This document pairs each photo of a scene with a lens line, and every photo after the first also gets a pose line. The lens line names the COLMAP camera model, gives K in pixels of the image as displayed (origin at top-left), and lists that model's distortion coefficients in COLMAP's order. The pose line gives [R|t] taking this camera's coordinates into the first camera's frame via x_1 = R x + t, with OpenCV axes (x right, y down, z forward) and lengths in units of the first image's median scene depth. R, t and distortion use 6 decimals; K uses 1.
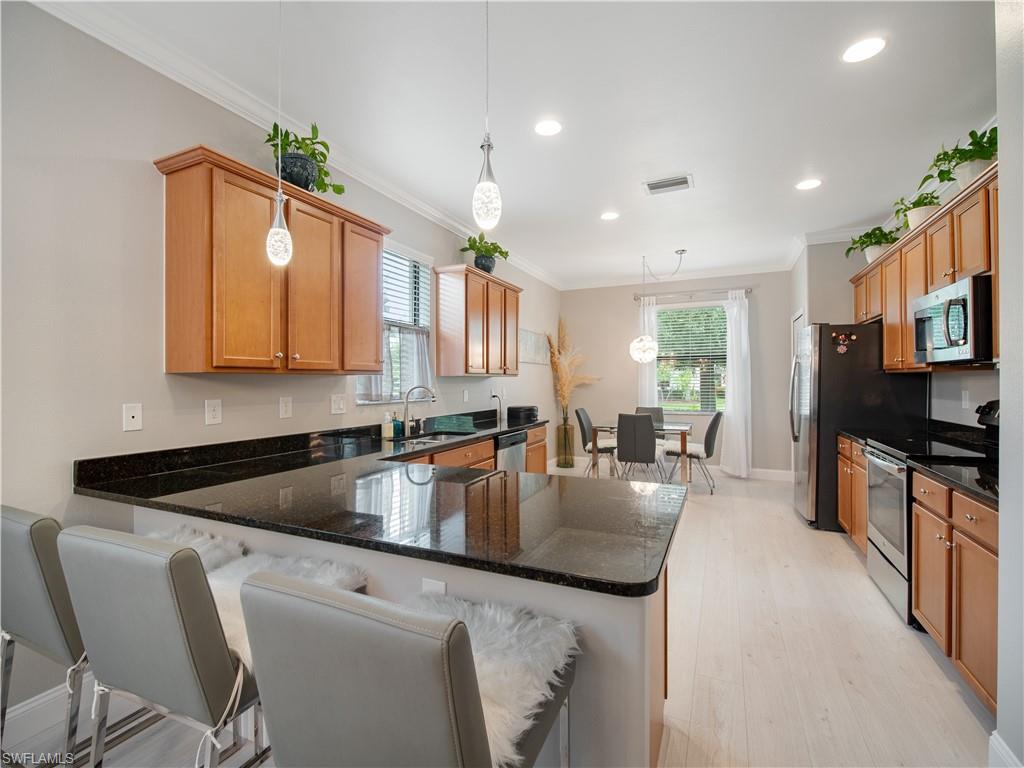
lens RADIAL K [[465.7, 0, 505.7], [0, 465.7, 379.7], [0, 0, 1]] dist [-0.010597, -0.001515]
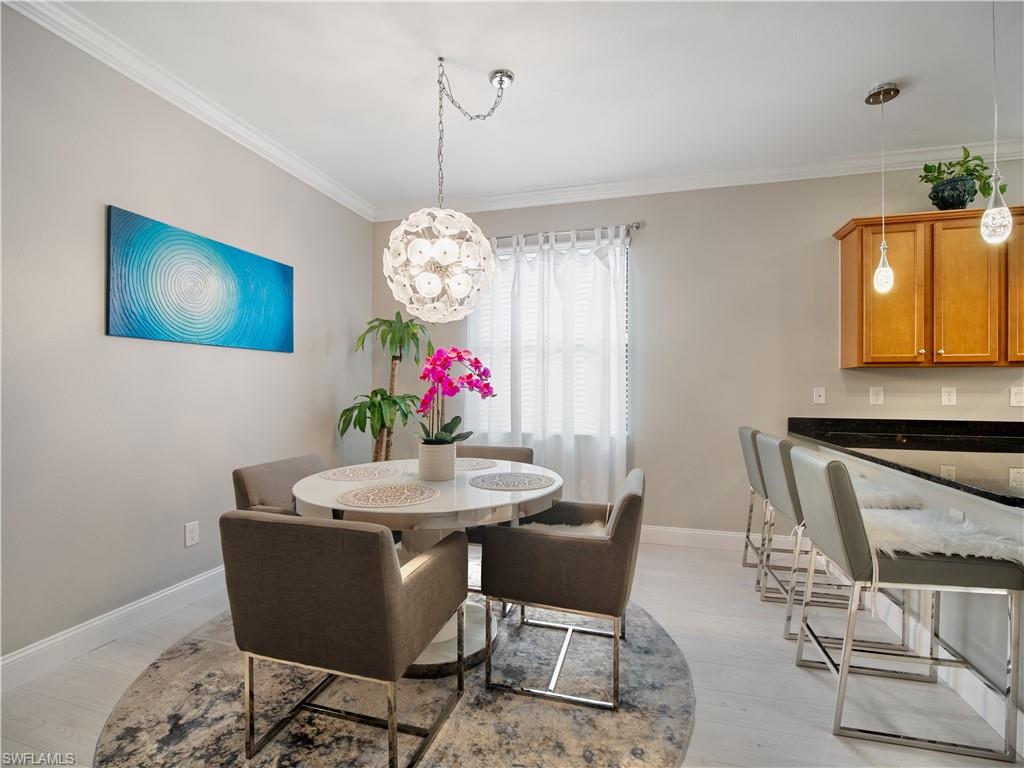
lens RADIAL K [[465.7, 0, 521.8], [0, 465.7, 386.8], [0, 0, 1]] dist [-0.010597, -0.001515]
pose [[0.171547, 0.003206, -0.985171, 0.326359], [0.001119, 0.999993, 0.003449, 0.021285], [0.985175, -0.001694, 0.171542, -0.168440]]
